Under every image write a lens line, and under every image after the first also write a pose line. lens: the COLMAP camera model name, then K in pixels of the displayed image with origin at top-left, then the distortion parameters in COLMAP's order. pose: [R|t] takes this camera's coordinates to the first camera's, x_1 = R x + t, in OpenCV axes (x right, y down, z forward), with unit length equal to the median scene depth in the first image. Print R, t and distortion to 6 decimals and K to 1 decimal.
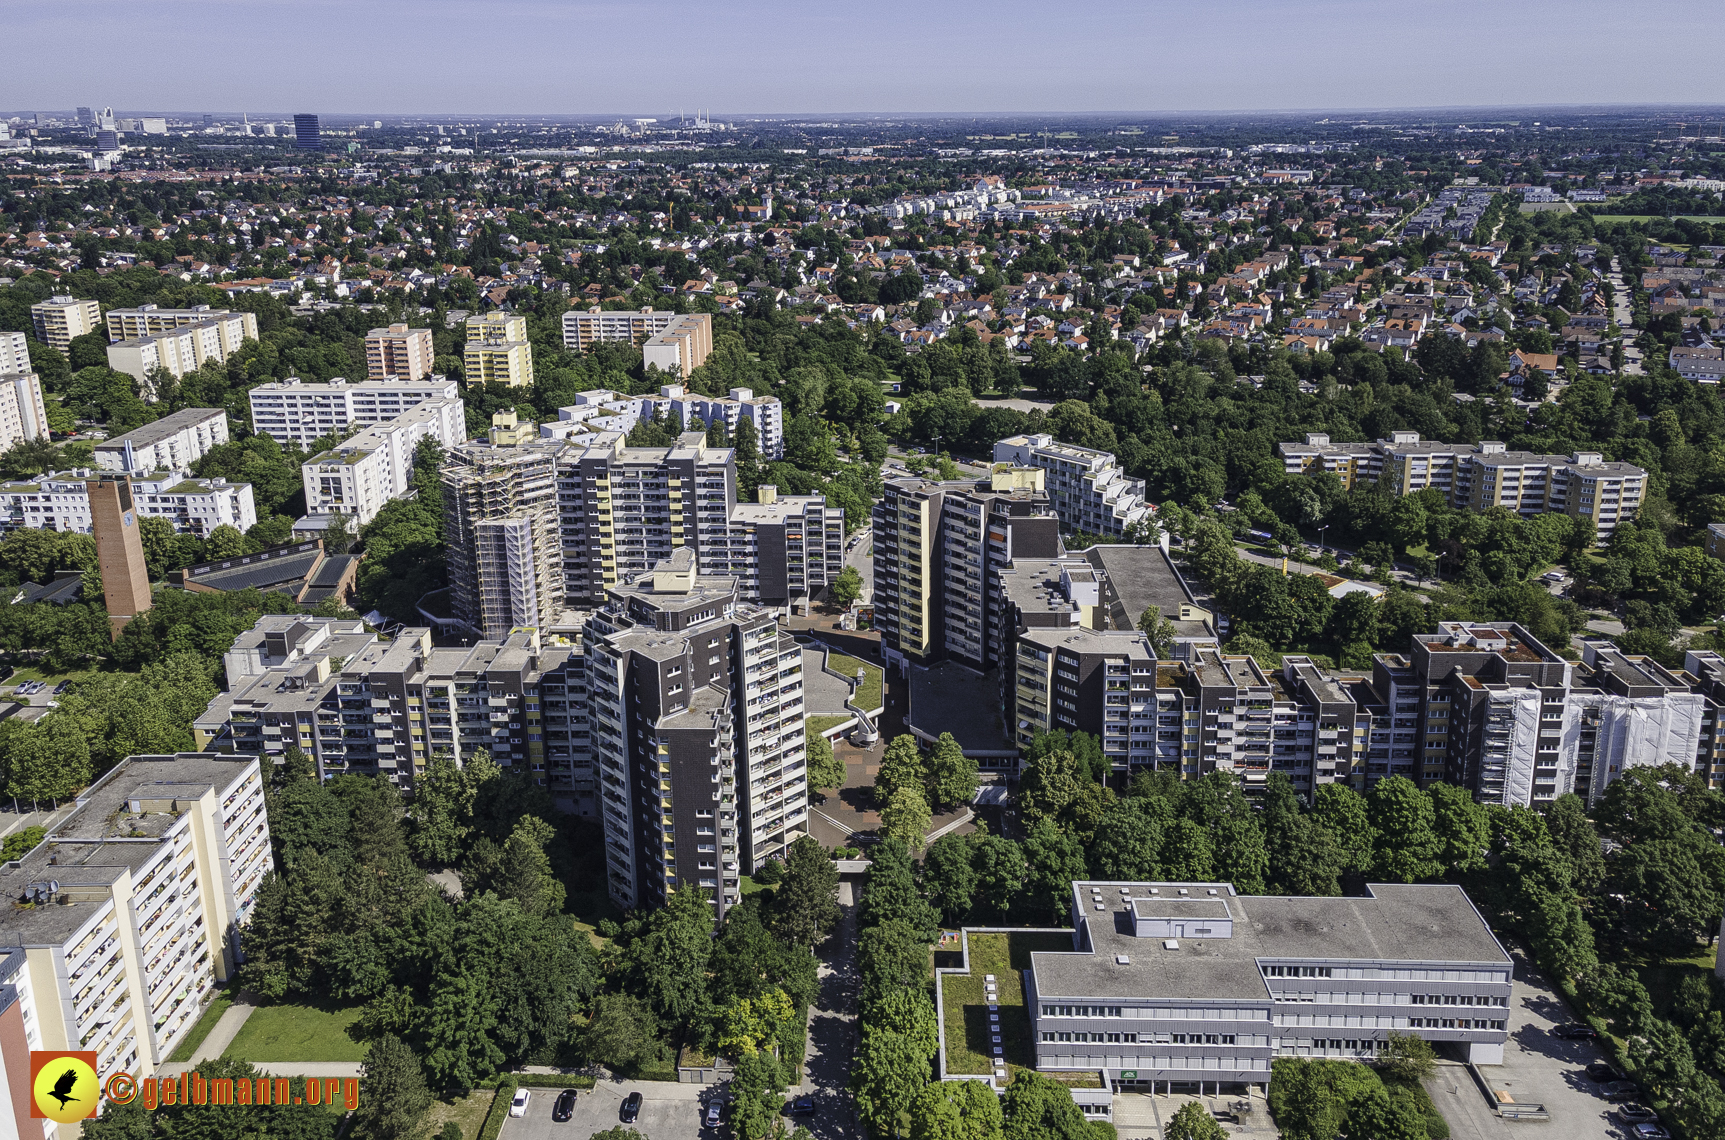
lens RADIAL K [[1299.7, 0, 868.4], [0, 1299.7, 499.1], [0, 0, 1]] dist [0.030666, 0.025994]
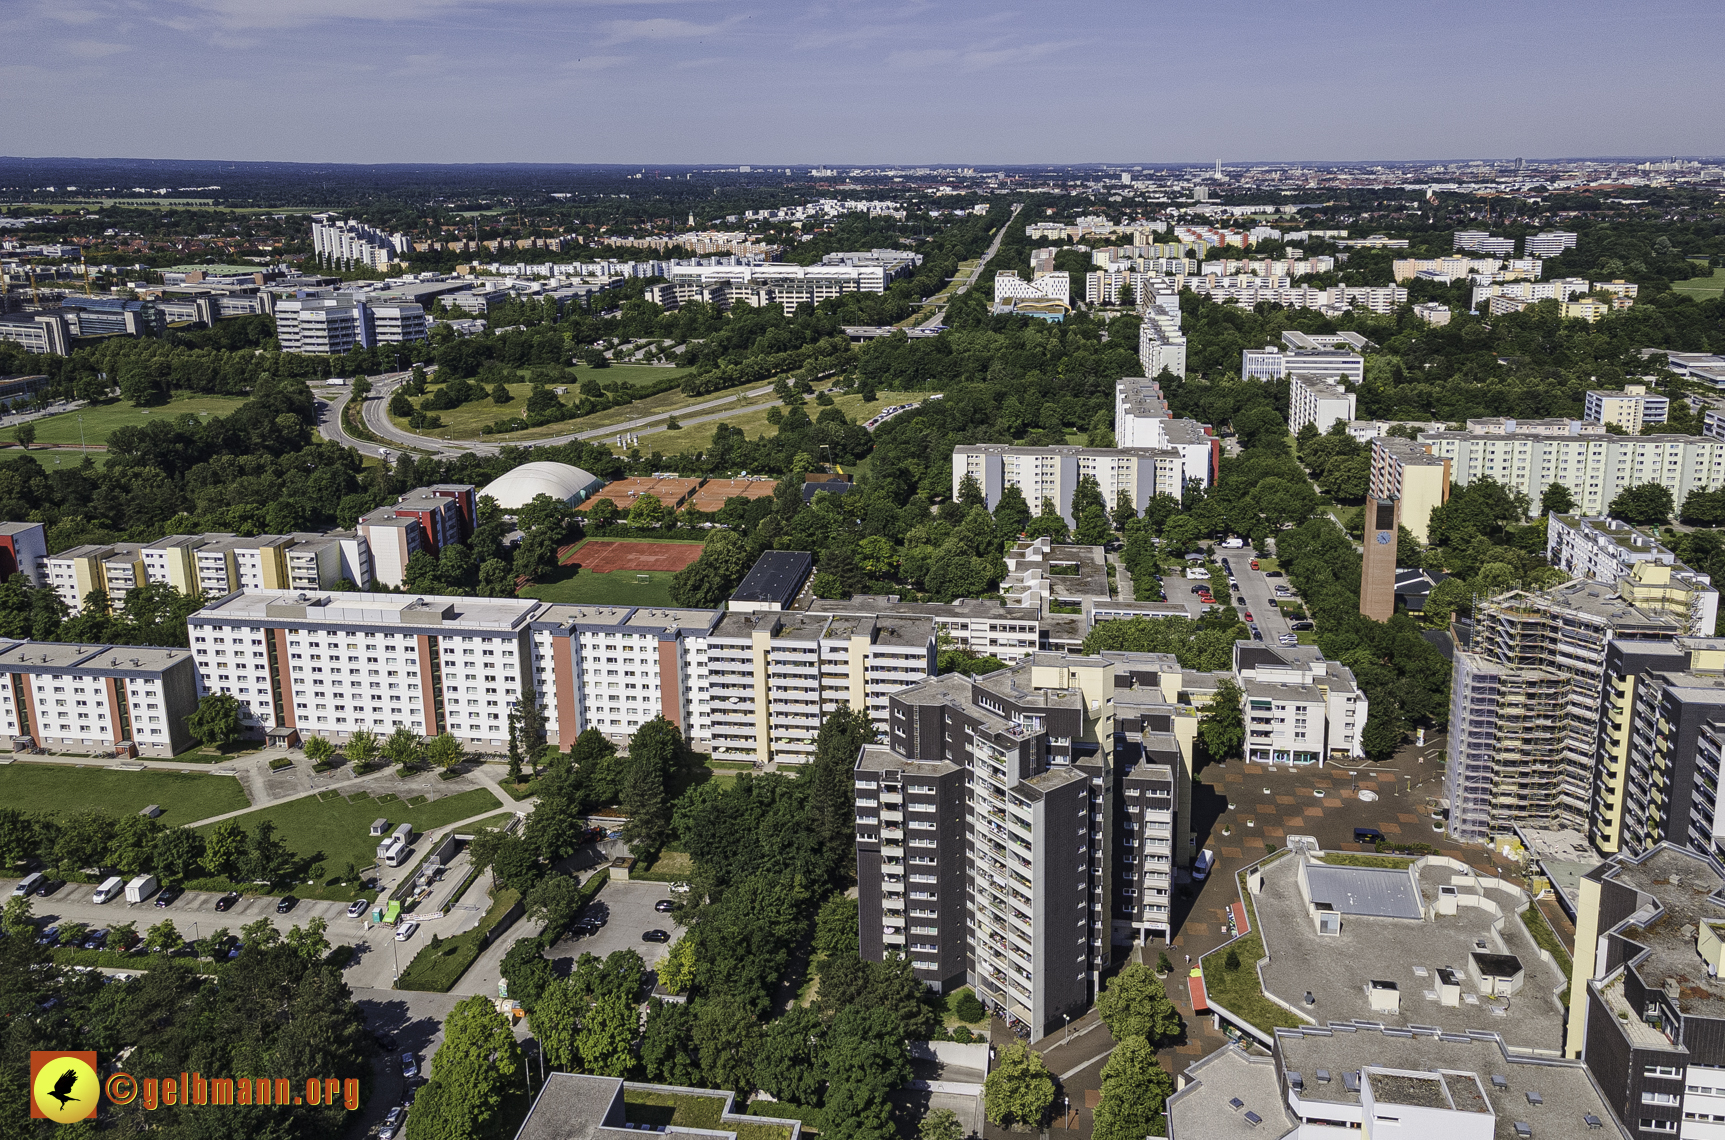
lens RADIAL K [[1328.8, 0, 866.0], [0, 1328.8, 458.2], [0, 0, 1]] dist [0.021577, -0.000967]
pose [[-0.117351, 0.221934, -0.967974, 0.490671], [-0.276737, 0.928792, 0.246500, -0.181350], [0.953753, 0.296802, -0.047577, 0.574164]]
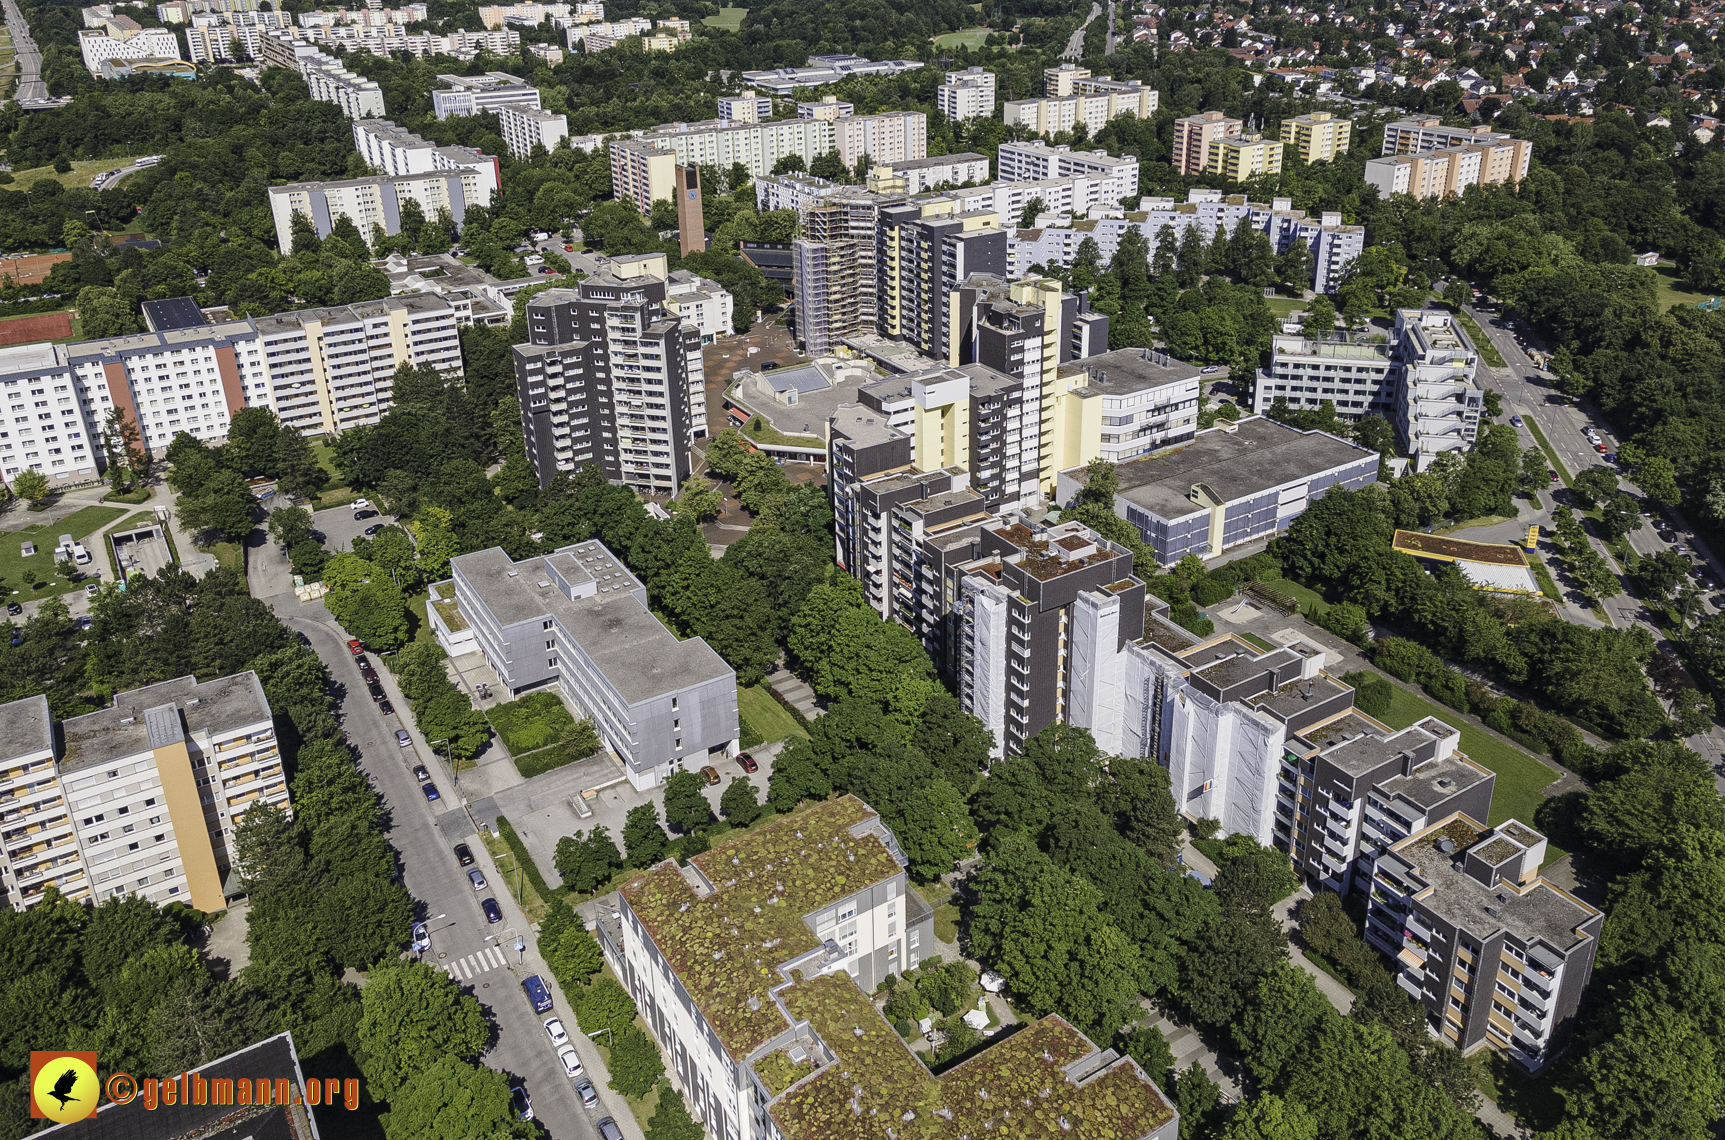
lens RADIAL K [[1277.7, 0, 870.1], [0, 1277.7, 506.0], [0, 0, 1]] dist [0.038219, 0.022953]
pose [[0.554816, 0.352552, -0.753582, 0.729229], [-0.233382, 0.935361, 0.265769, -0.082375], [0.798568, 0.028420, 0.601233, 0.259617]]
